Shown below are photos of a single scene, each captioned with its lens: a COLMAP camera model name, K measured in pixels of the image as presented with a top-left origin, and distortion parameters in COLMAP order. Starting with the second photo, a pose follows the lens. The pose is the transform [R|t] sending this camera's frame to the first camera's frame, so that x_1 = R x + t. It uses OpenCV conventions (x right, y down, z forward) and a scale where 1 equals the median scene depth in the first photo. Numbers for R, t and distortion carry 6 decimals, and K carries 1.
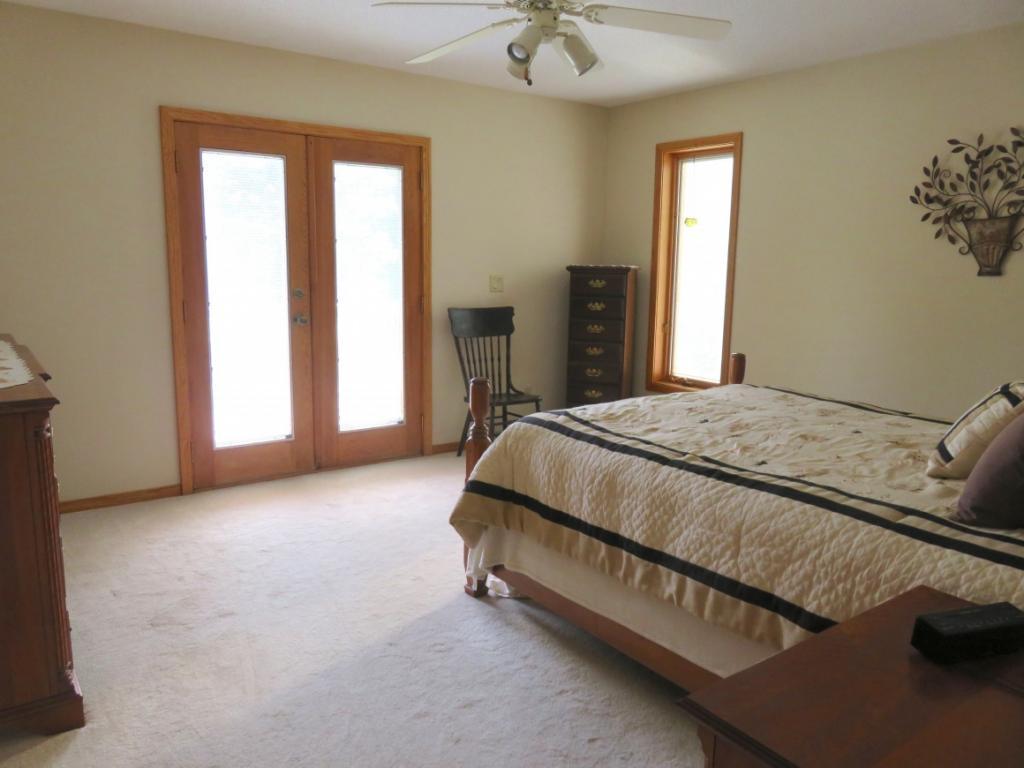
lens RADIAL K [[765.6, 0, 510.3], [0, 765.6, 378.1], [0, 0, 1]] dist [-0.010876, 0.007918]
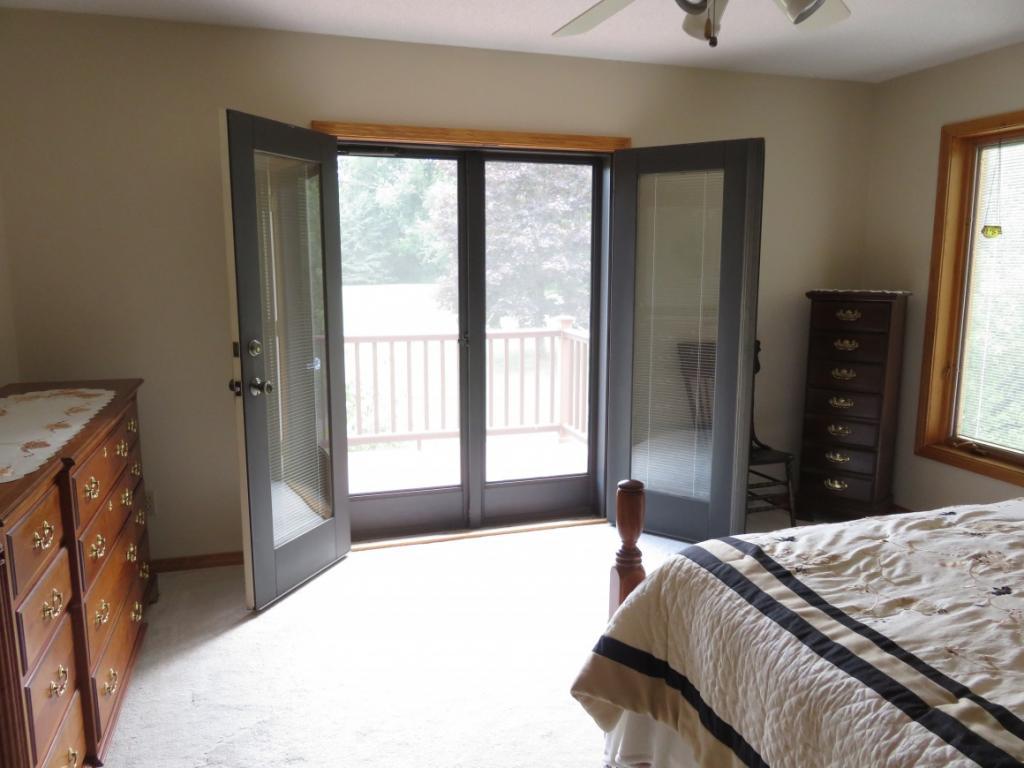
lens RADIAL K [[765.6, 0, 510.3], [0, 765.6, 378.1], [0, 0, 1]] dist [-0.010876, 0.007918]
pose [[0.946431, 0.035208, -0.320980, 0.080099], [-0.036822, 0.999321, 0.001043, -0.095162], [0.320799, 0.010832, 0.947085, 0.331482]]
